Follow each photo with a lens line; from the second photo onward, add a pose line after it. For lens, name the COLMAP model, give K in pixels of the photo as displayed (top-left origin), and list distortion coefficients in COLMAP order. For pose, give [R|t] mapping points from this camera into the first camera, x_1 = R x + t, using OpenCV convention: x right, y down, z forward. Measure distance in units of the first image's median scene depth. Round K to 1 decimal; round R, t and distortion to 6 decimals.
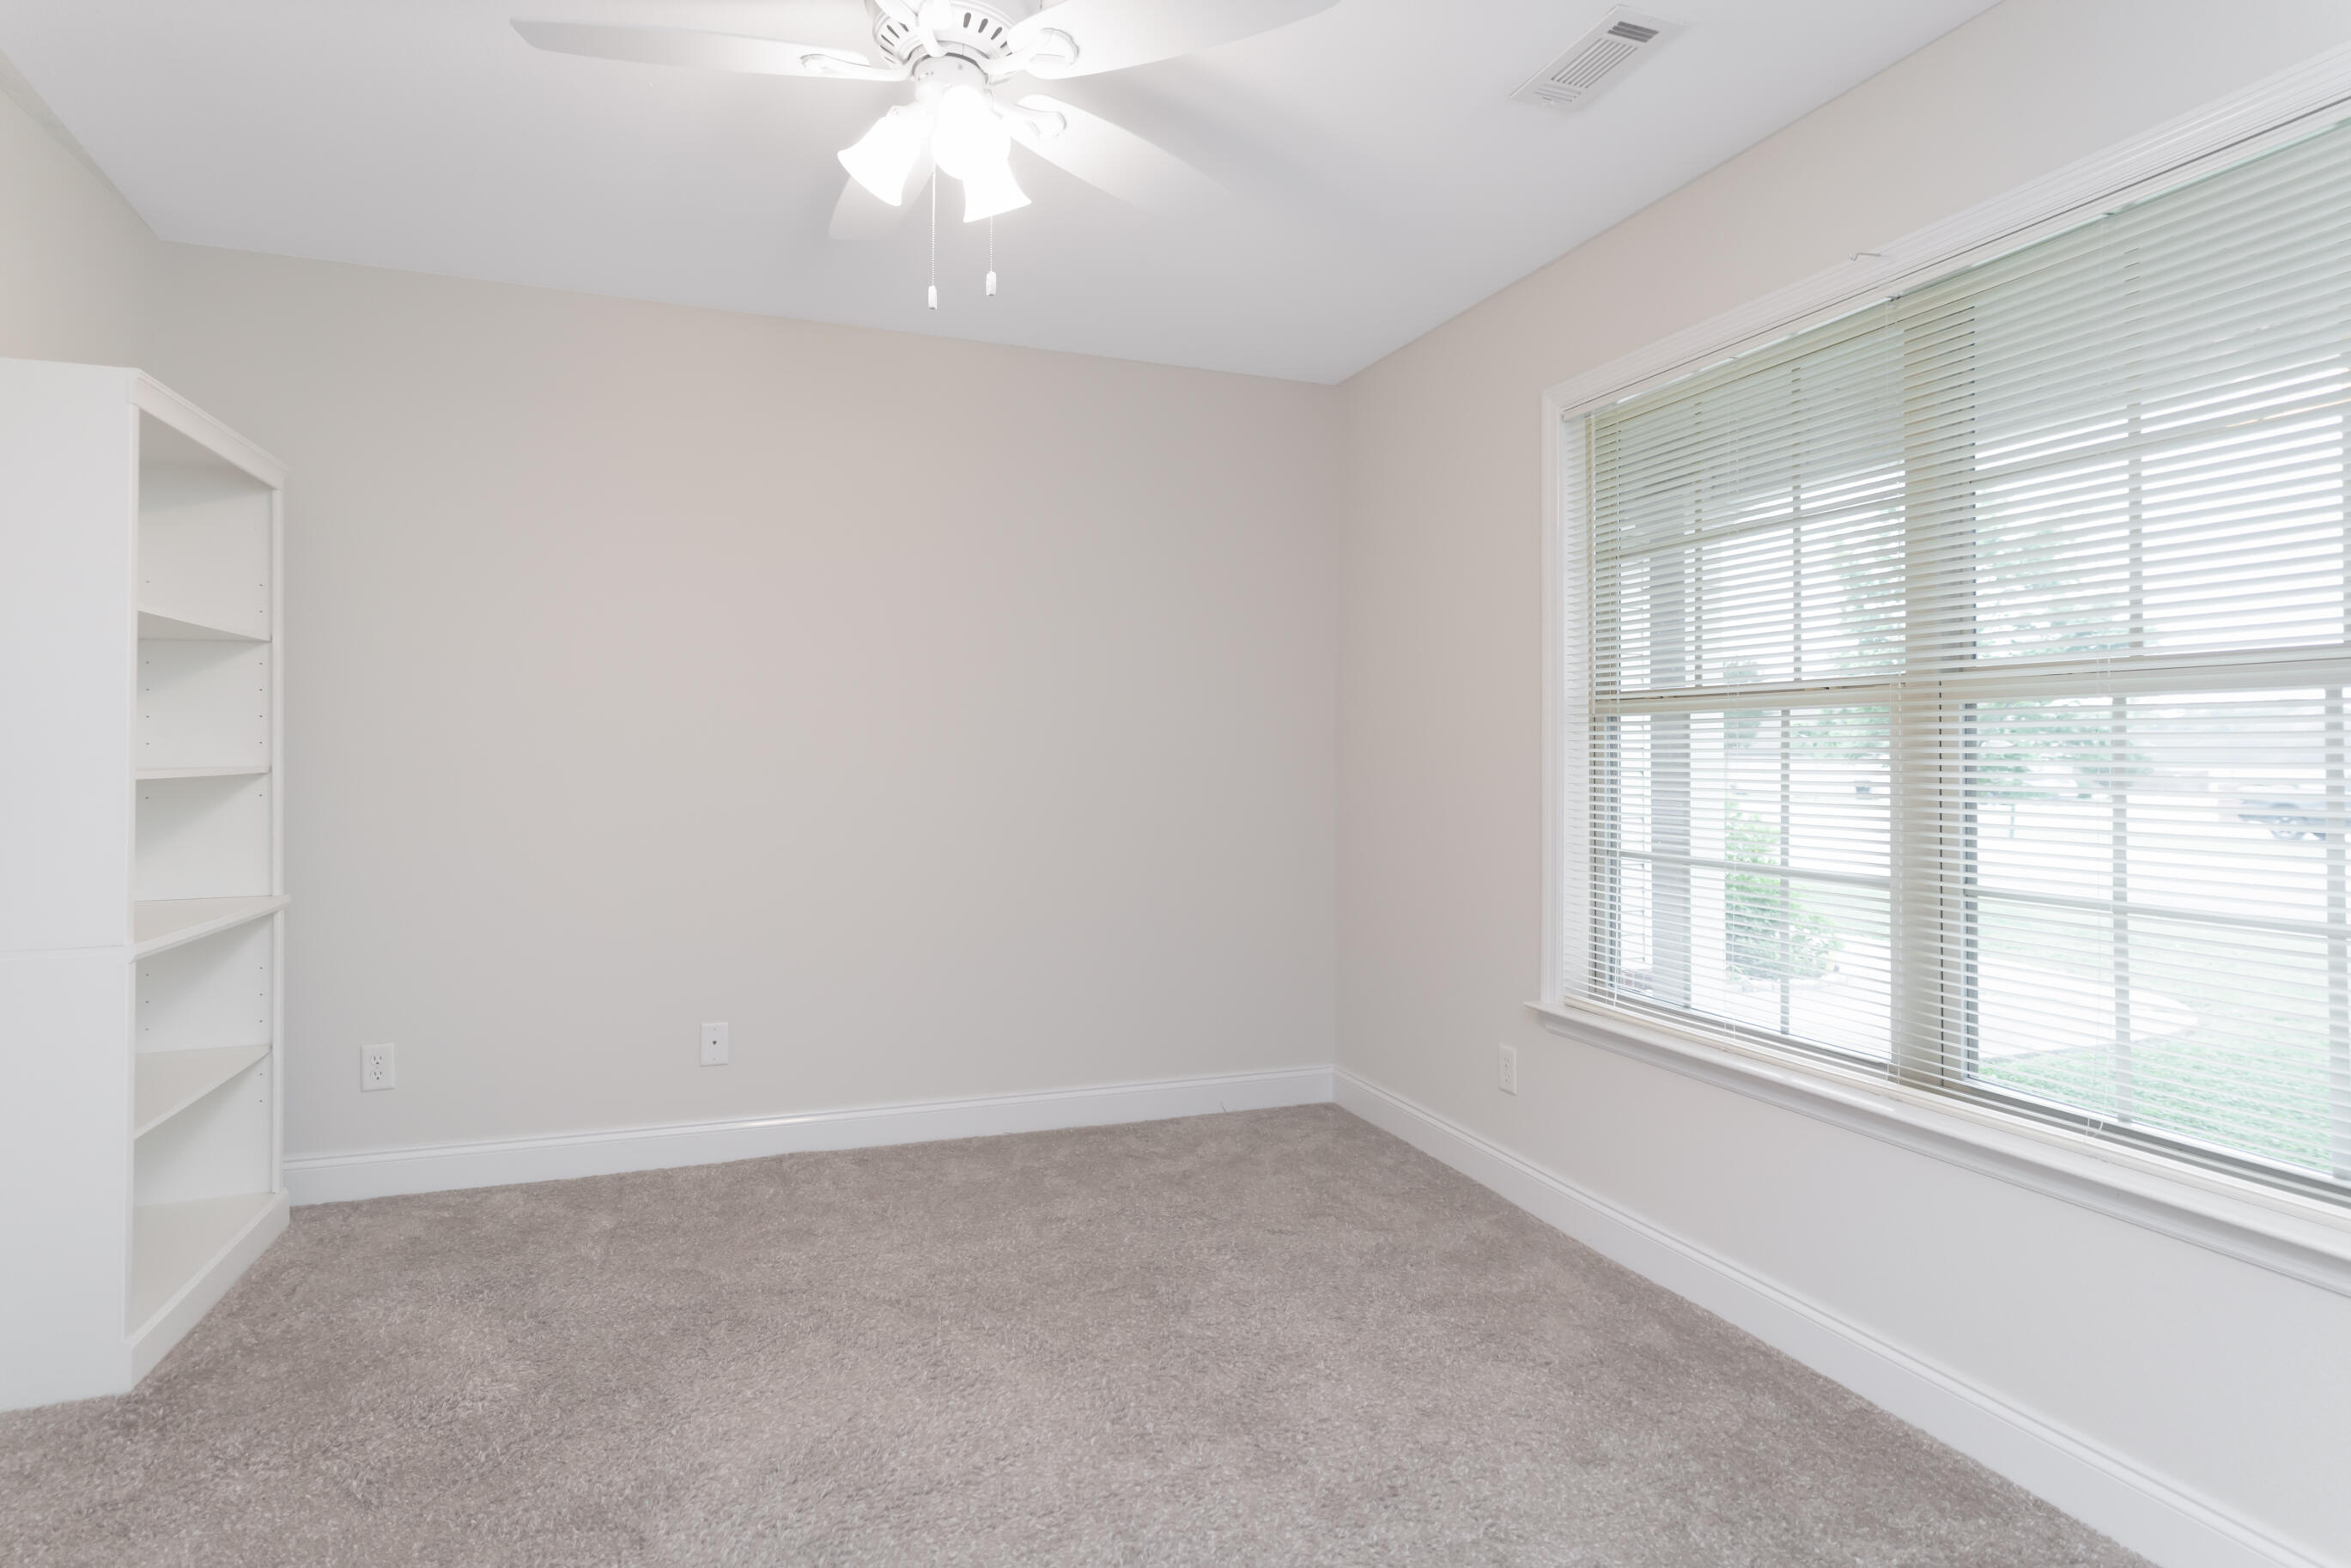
lens RADIAL K [[1224.3, 0, 1148.3], [0, 1224.3, 742.7], [0, 0, 1]] dist [-0.000980, 0.000688]
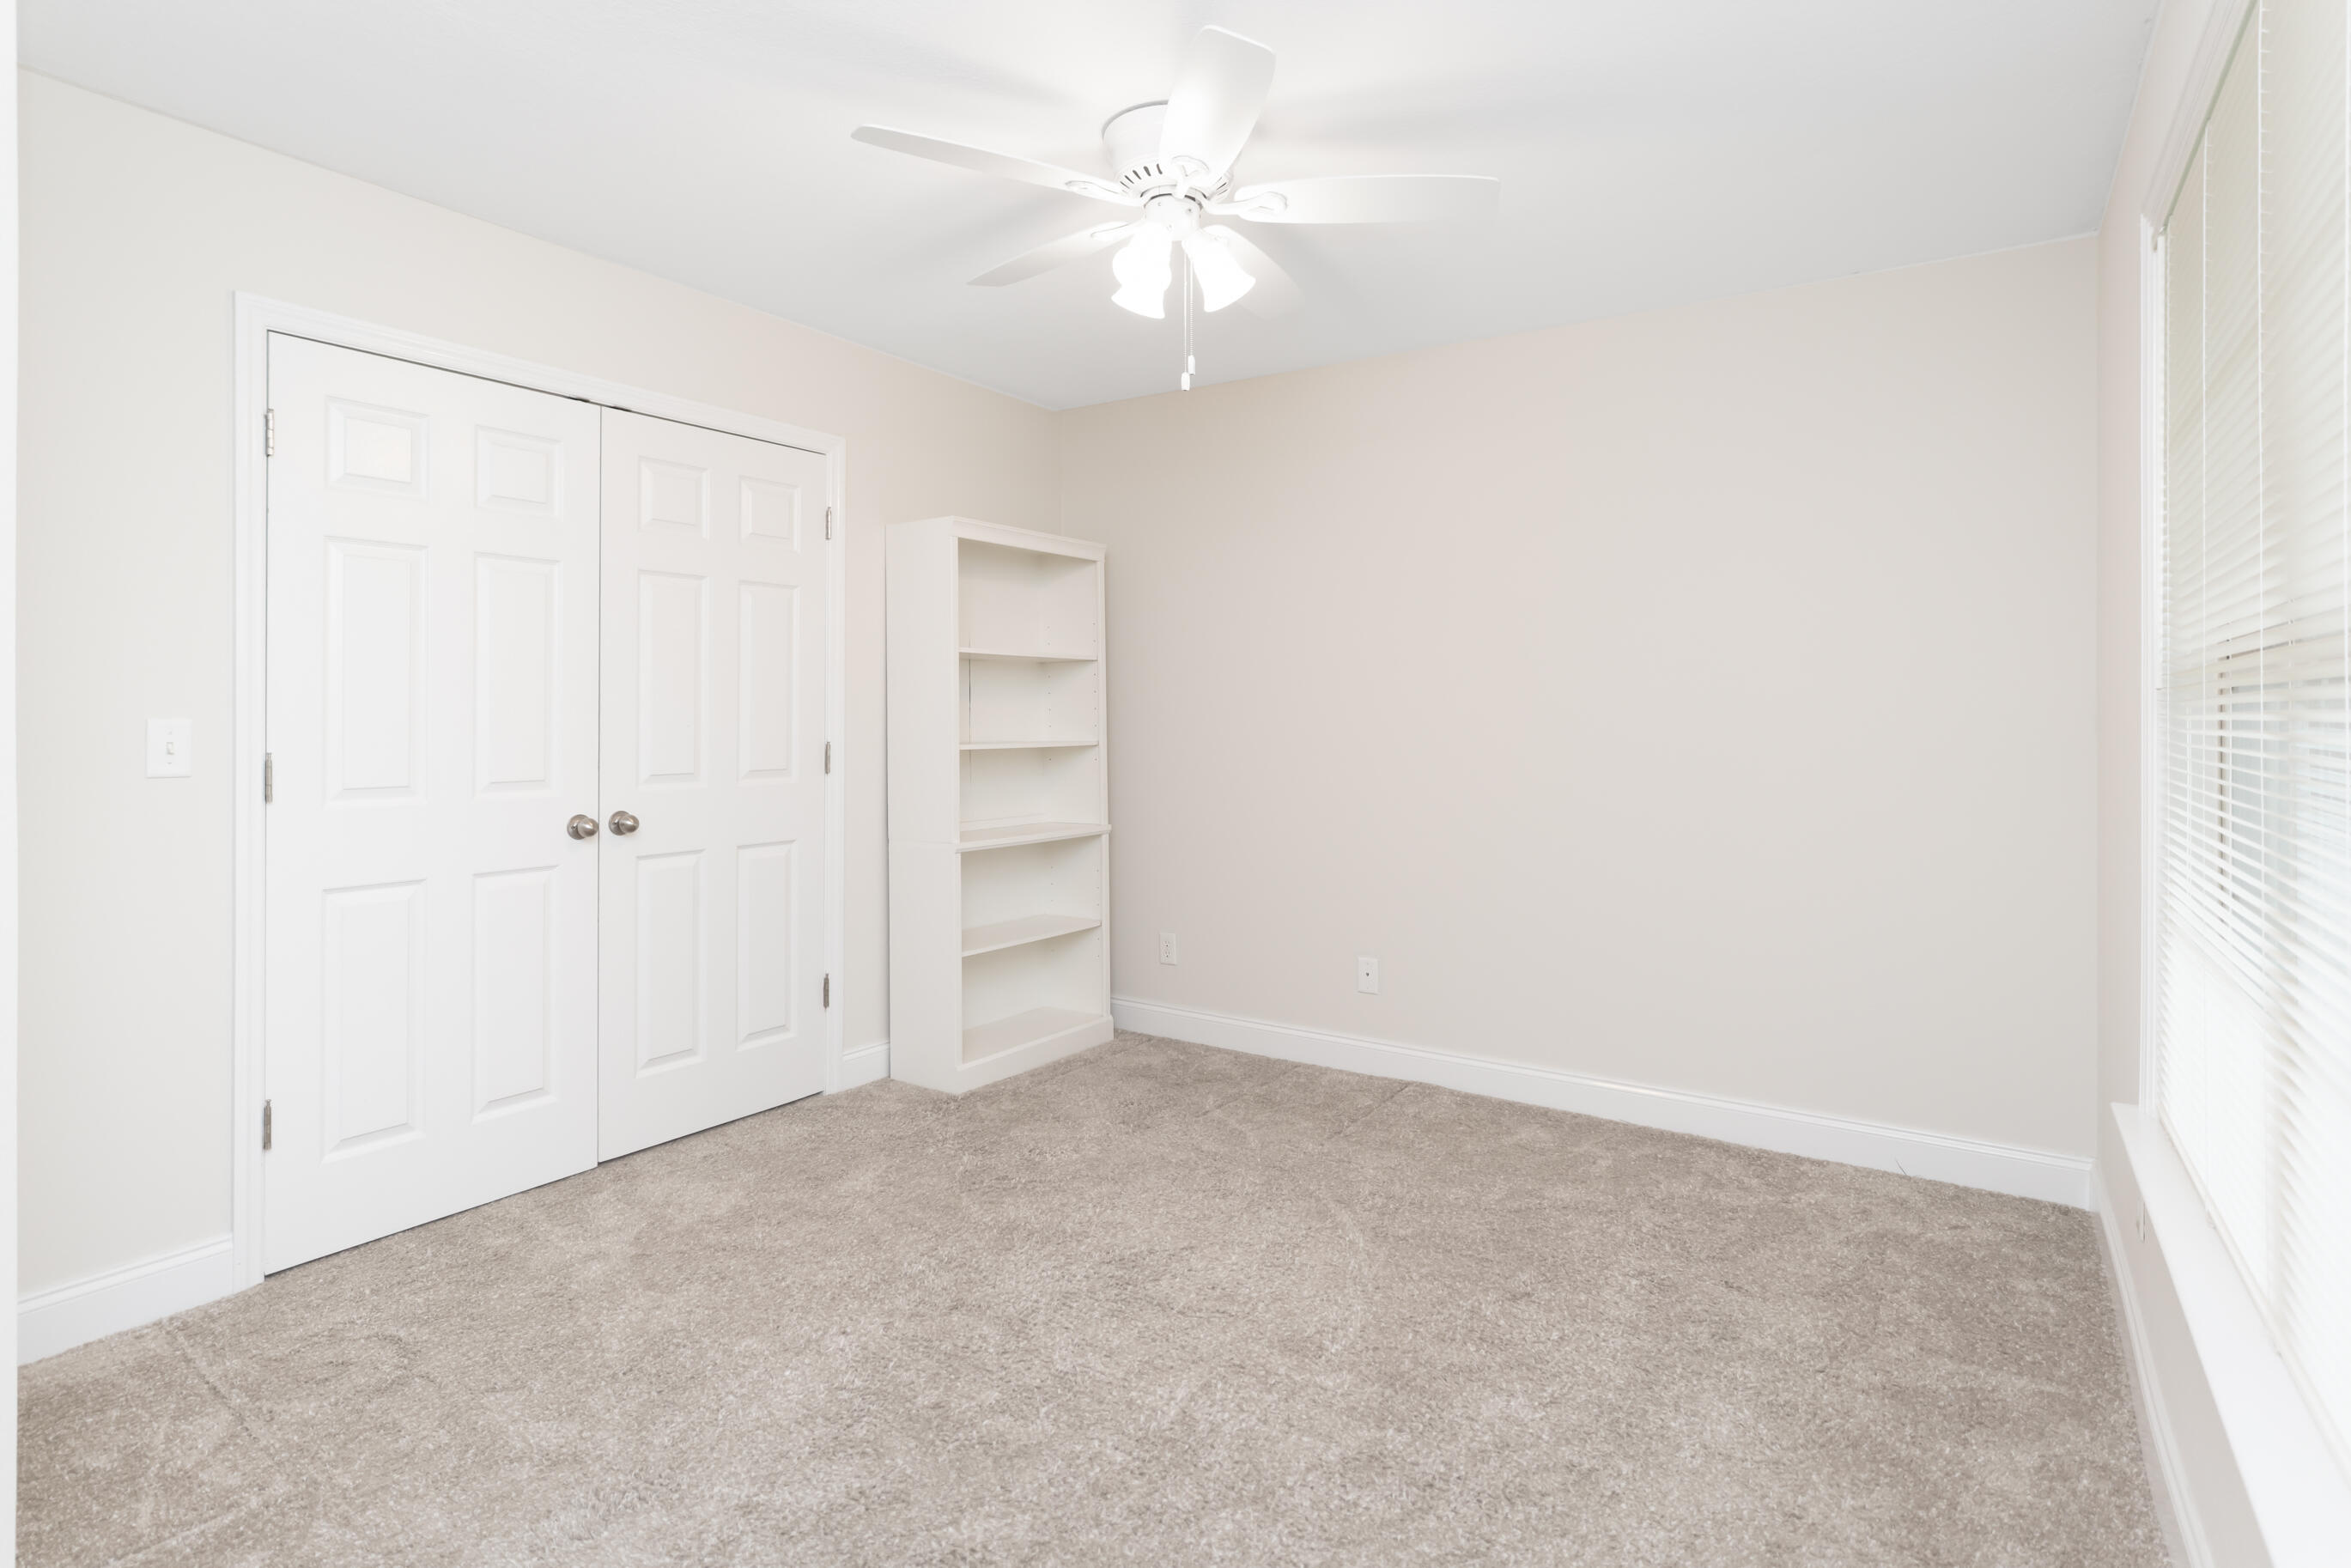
lens RADIAL K [[1224.3, 0, 1148.3], [0, 1224.3, 742.7], [0, 0, 1]] dist [-0.000980, 0.000688]
pose [[0.560289, 0.006648, -0.828270, 0.596624], [0.015585, 0.999706, 0.018566, -0.006905], [0.828150, -0.023310, 0.560021, 0.186421]]
